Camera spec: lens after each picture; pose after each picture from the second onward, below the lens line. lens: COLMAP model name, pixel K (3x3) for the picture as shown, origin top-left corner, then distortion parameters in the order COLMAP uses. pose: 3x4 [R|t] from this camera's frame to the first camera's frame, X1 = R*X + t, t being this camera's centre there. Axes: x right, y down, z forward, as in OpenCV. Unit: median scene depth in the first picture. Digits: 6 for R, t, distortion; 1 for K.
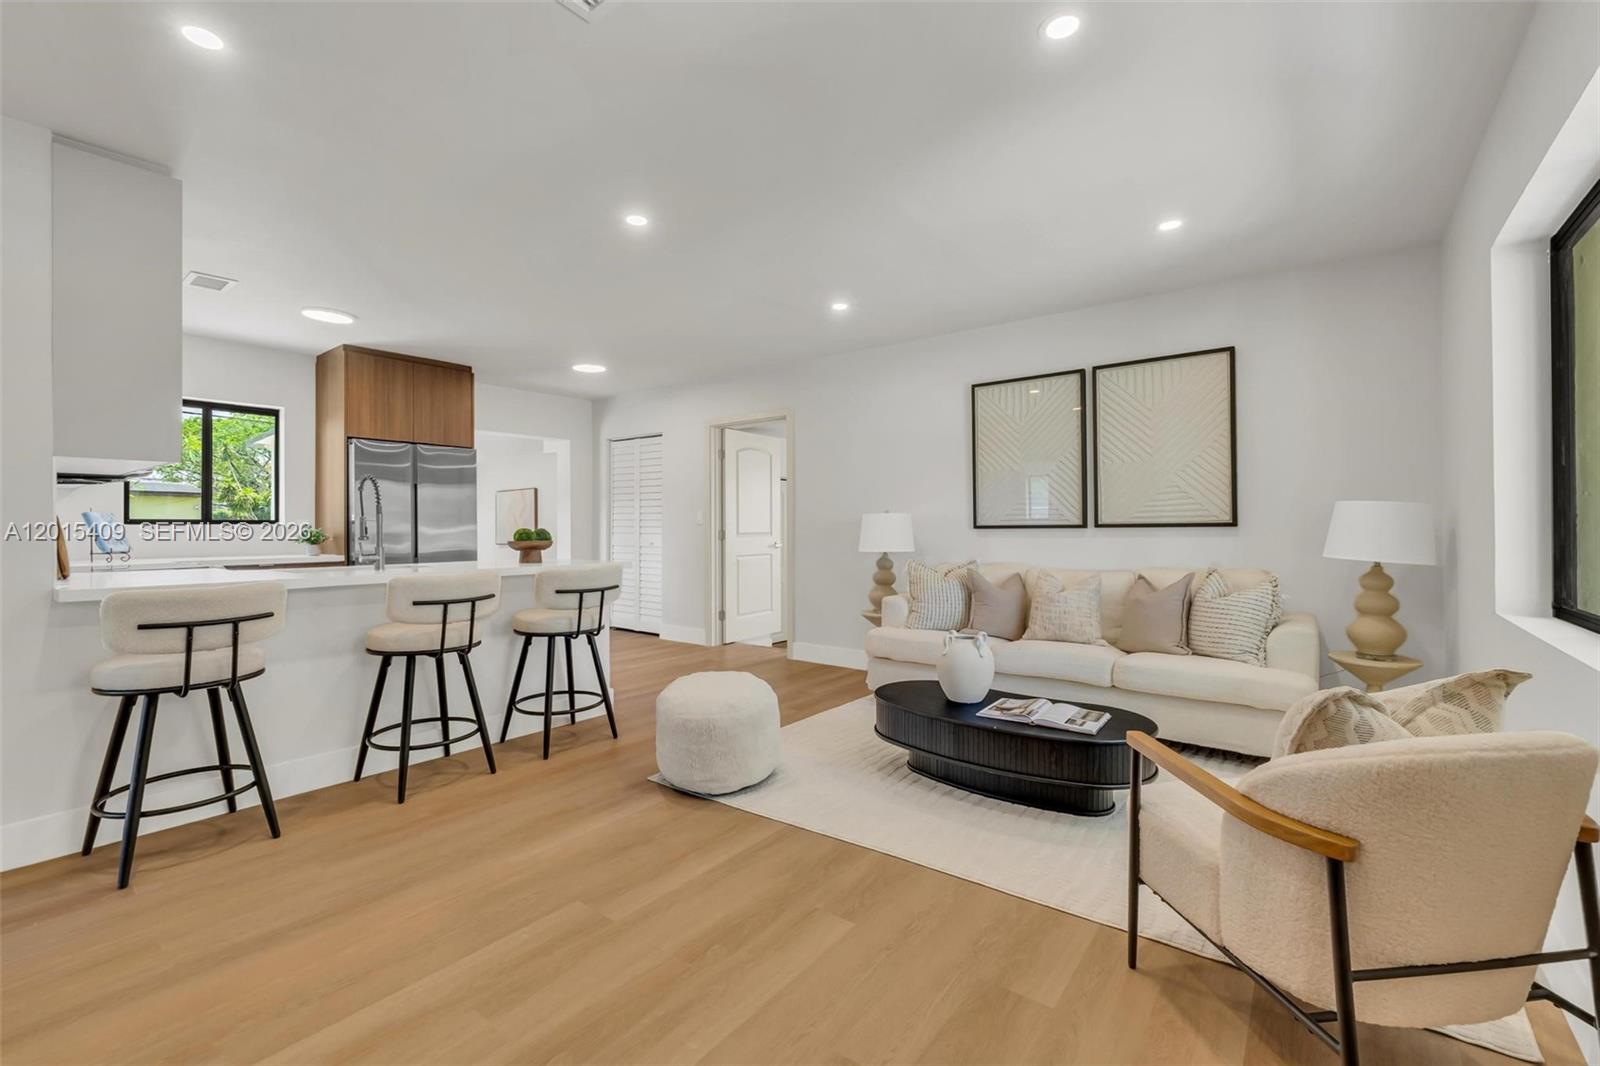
lens RADIAL K [[675.3, 0, 805.1], [0, 675.3, 528.2], [0, 0, 1]] dist [-0.005283, -0.000419]
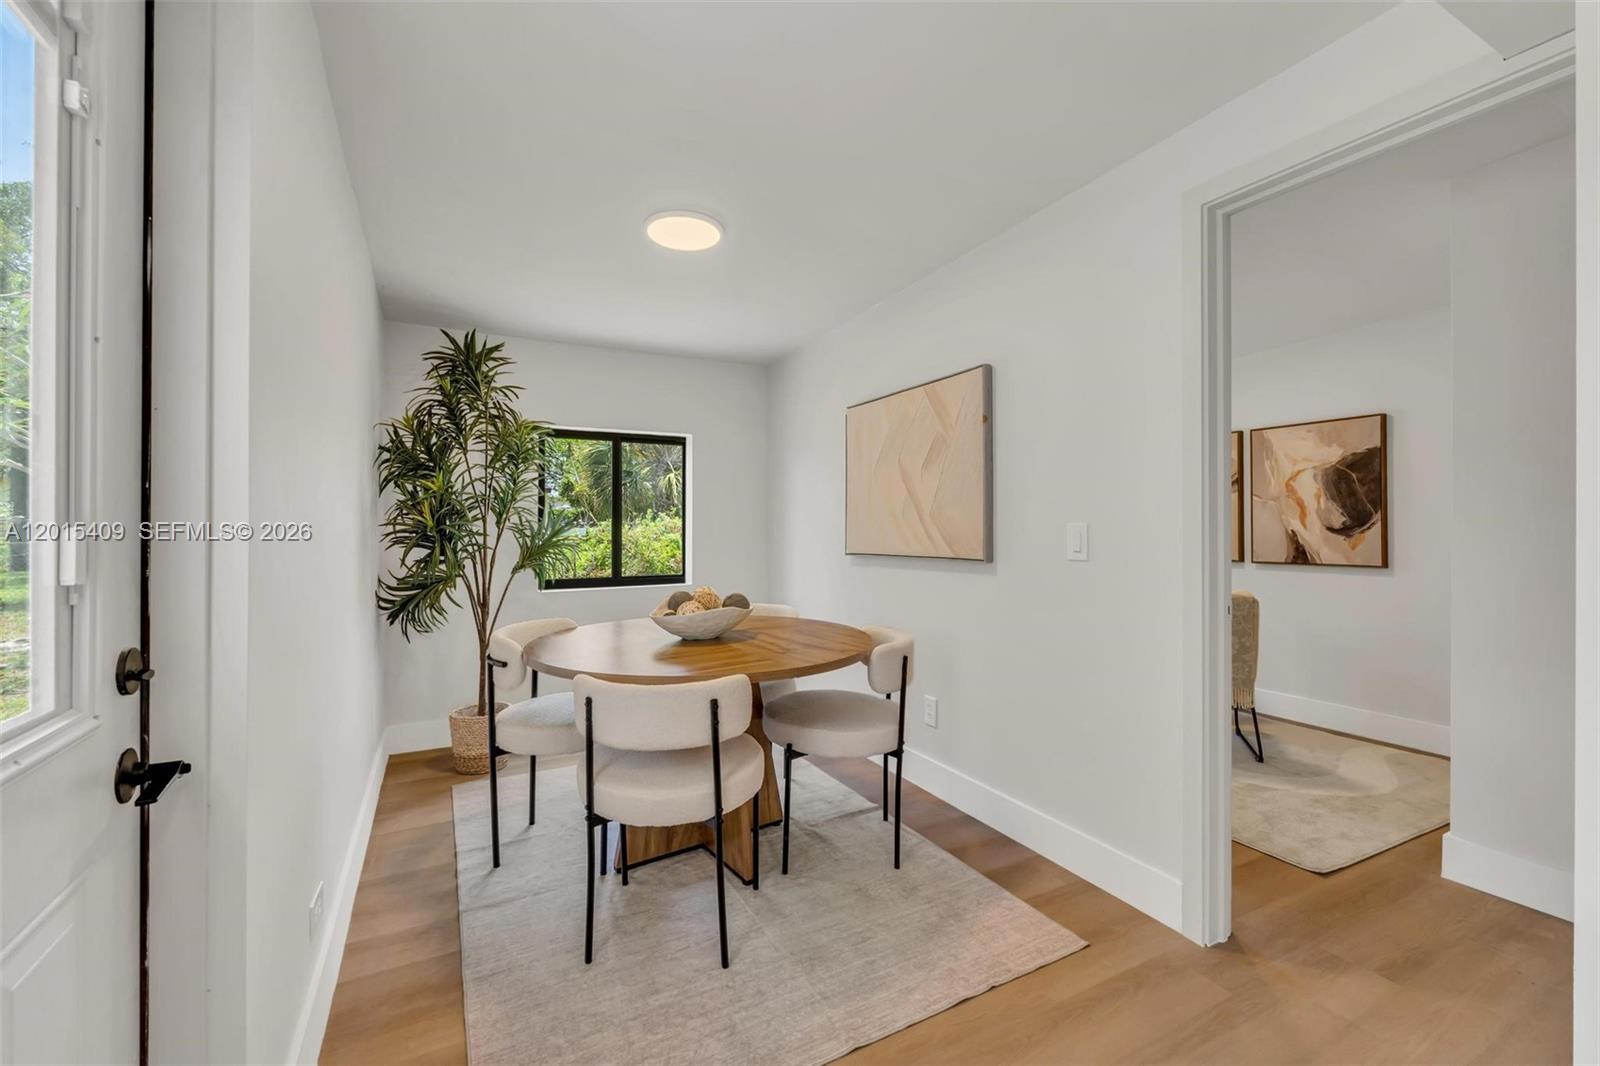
lens RADIAL K [[668.6, 0, 821.5], [0, 668.6, 523.8], [0, 0, 1]] dist [0.001861, 0.000096]
pose [[0.921484, -0.001674, -0.388412, -0.644801], [0.000938, 0.999997, -0.002084, 0.017455], [0.388415, 0.001556, 0.921483, 1.298858]]
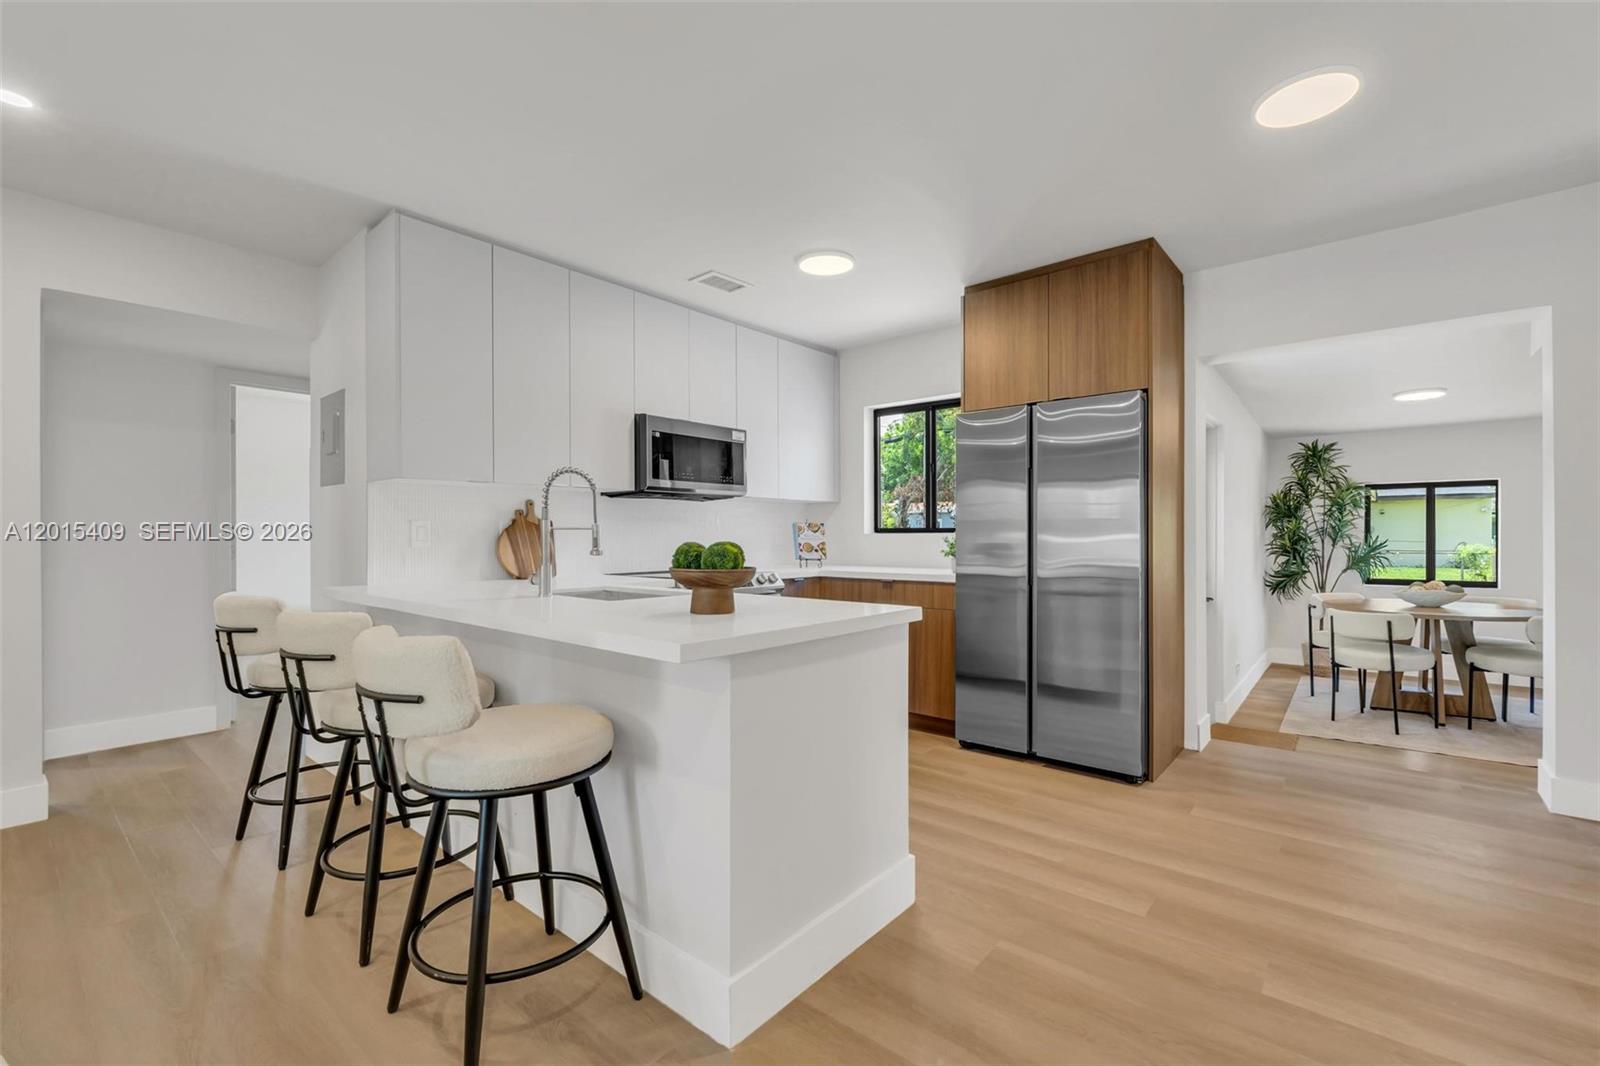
lens RADIAL K [[677.8, 0, 807.2], [0, 677.8, 536.8], [0, 0, 1]] dist [-0.004682, -0.000137]
pose [[-0.036920, 0.004766, -0.999307, 0.062060], [0.000472, 0.999989, 0.004752, -0.004539], [0.999318, -0.000296, -0.036922, 0.883427]]
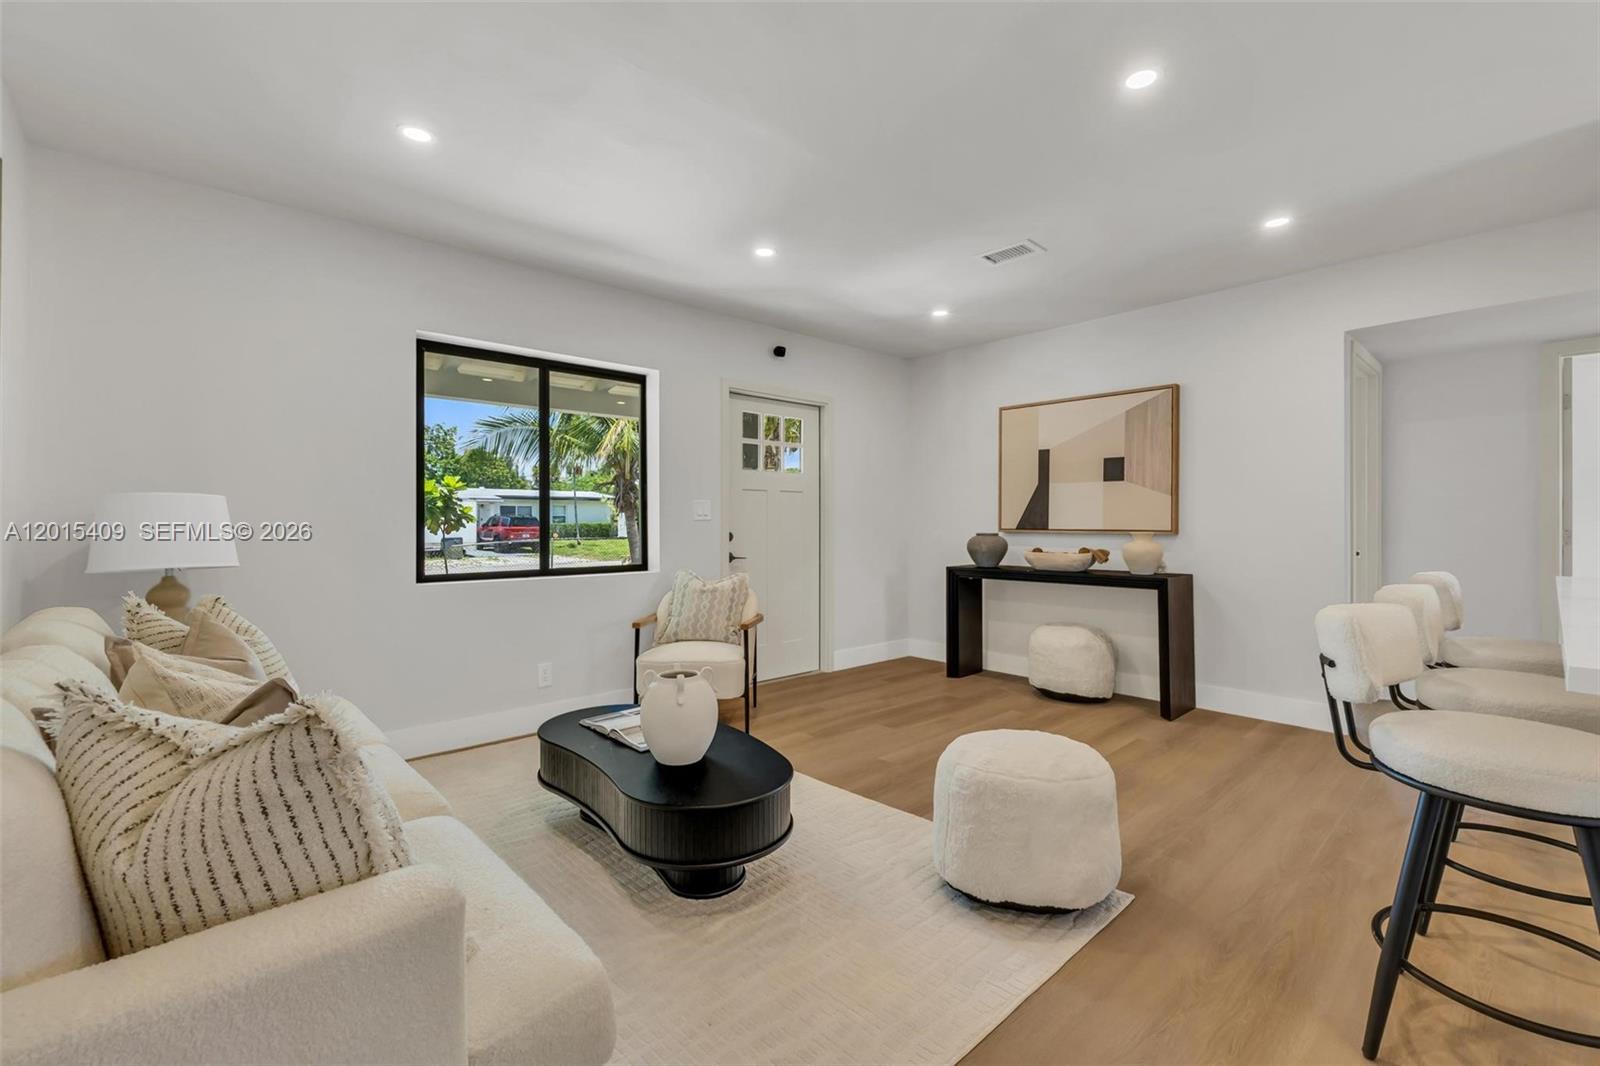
lens RADIAL K [[682.4, 0, 805.0], [0, 682.4, 523.8], [0, 0, 1]] dist [-0.003059, -0.000157]
pose [[-0.984929, 0.002926, 0.172934, -0.018414], [0.004042, 0.999973, 0.006097, -0.004803], [-0.172912, 0.006704, -0.984915, 1.061230]]
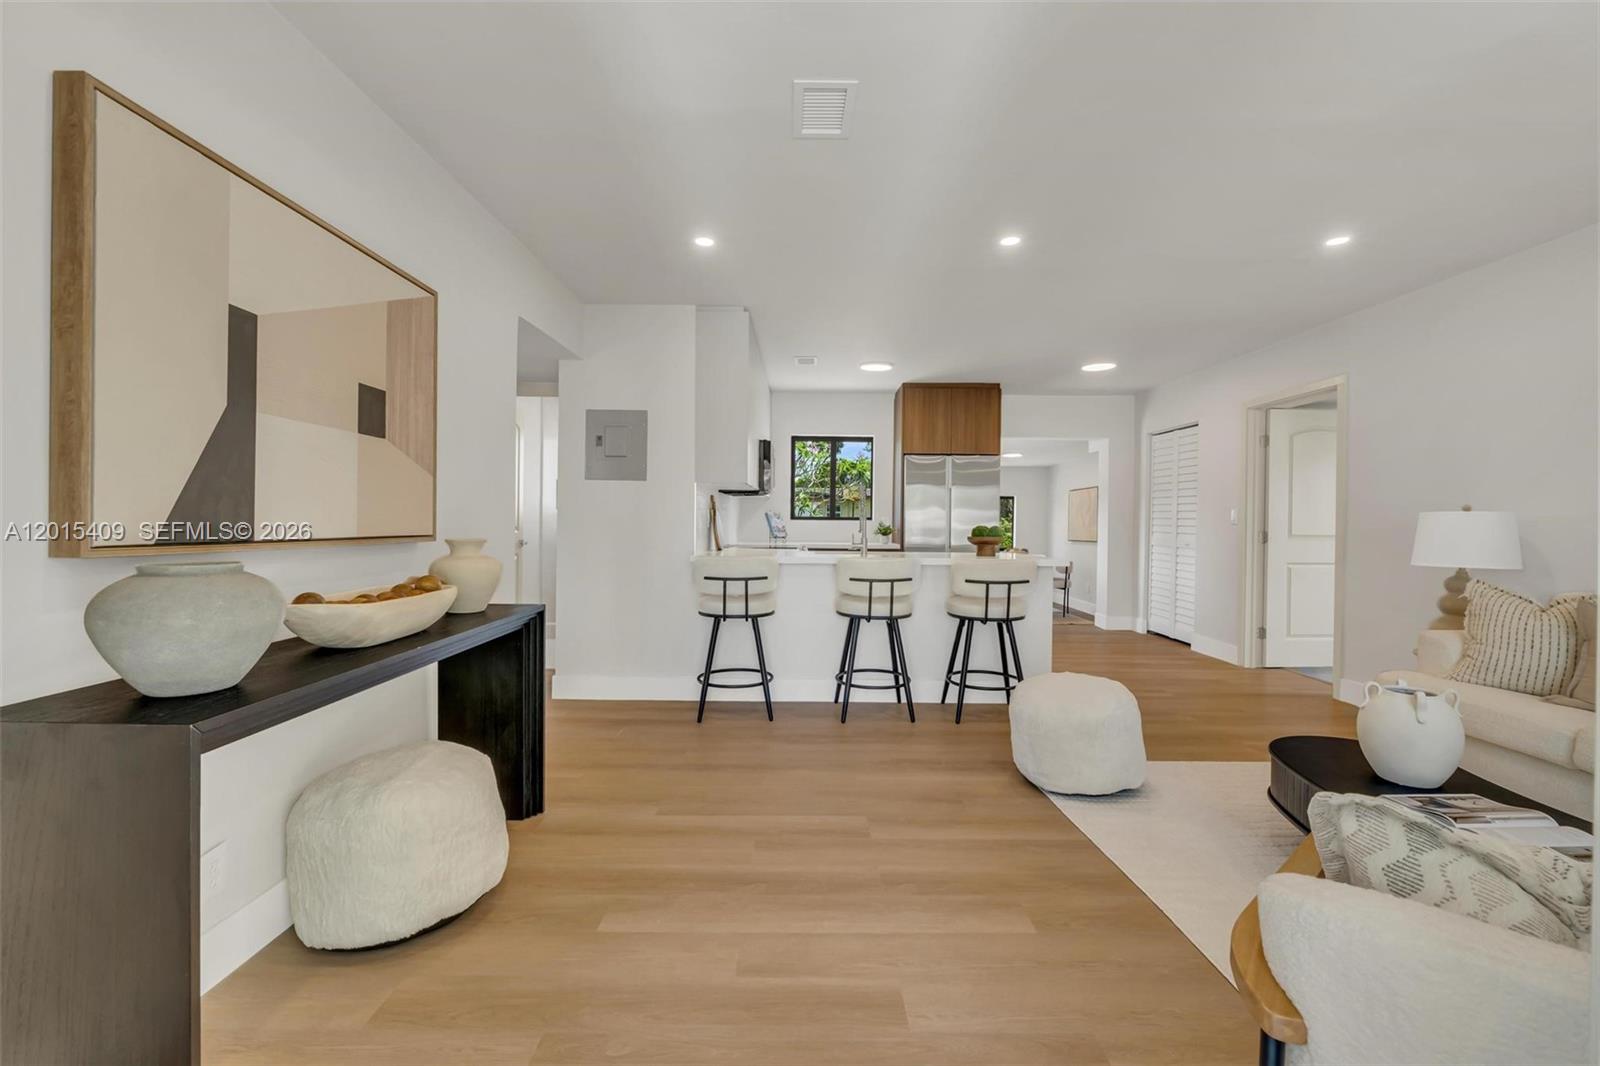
lens RADIAL K [[675.3, 0, 805.1], [0, 675.3, 528.2], [0, 0, 1]] dist [-0.005283, -0.000419]
pose [[0.612382, 0.017515, -0.790368, 0.248691], [-0.013511, 0.999840, 0.011689, -0.004129], [0.790447, 0.003520, 0.612521, 0.048996]]
